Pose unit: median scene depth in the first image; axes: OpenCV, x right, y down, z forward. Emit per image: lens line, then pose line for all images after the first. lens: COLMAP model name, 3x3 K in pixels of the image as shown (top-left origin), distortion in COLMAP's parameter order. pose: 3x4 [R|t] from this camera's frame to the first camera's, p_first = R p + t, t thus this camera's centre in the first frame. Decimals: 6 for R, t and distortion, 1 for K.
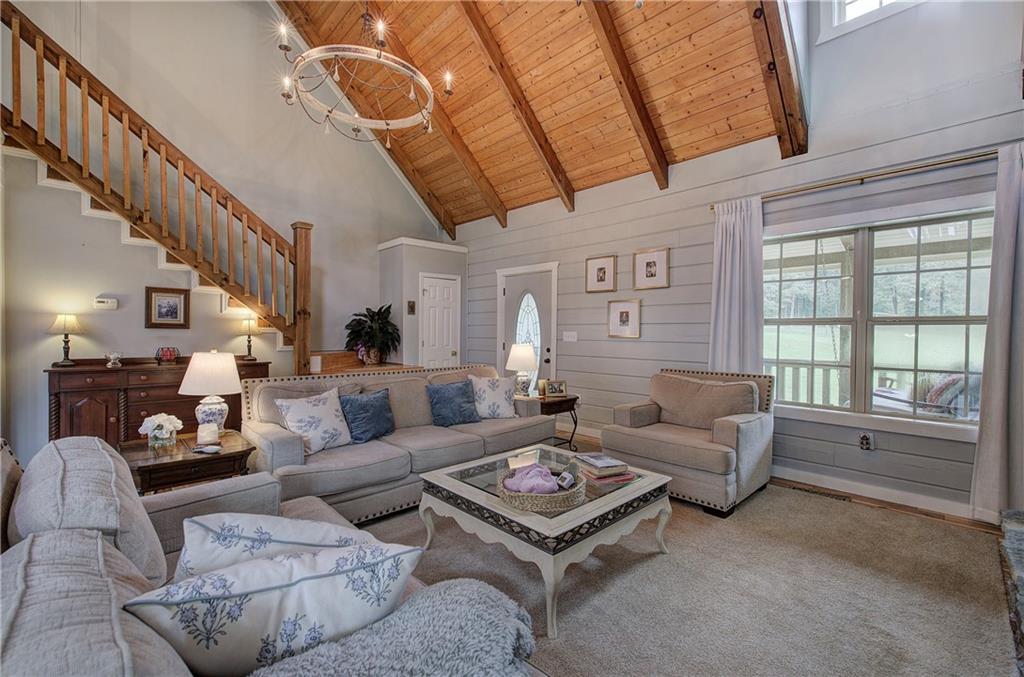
lens RADIAL K [[432.5, 0, 511.0], [0, 432.5, 334.8], [0, 0, 1]] dist [-0.000294, 0.000060]
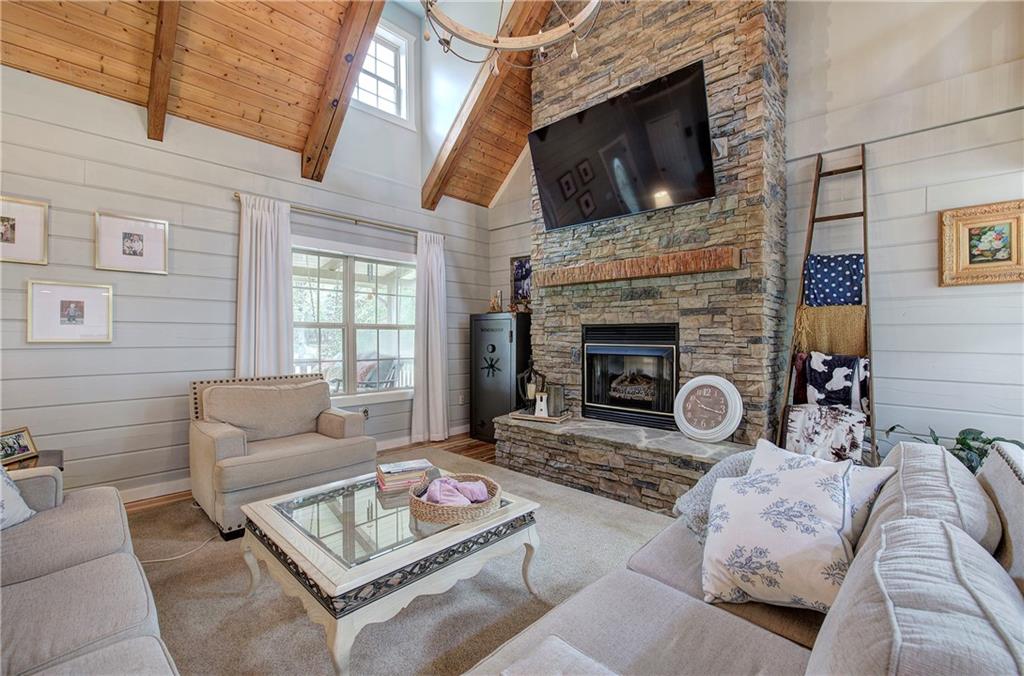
lens RADIAL K [[432.5, 0, 510.8], [0, 432.5, 339.1], [0, 0, 1]] dist [-0.000294, 0.000060]
pose [[-0.046389, -0.011923, 0.998852, -0.502951], [0.002787, 0.999923, 0.012065, -0.006007], [-0.998920, 0.003343, -0.046352, 0.519422]]
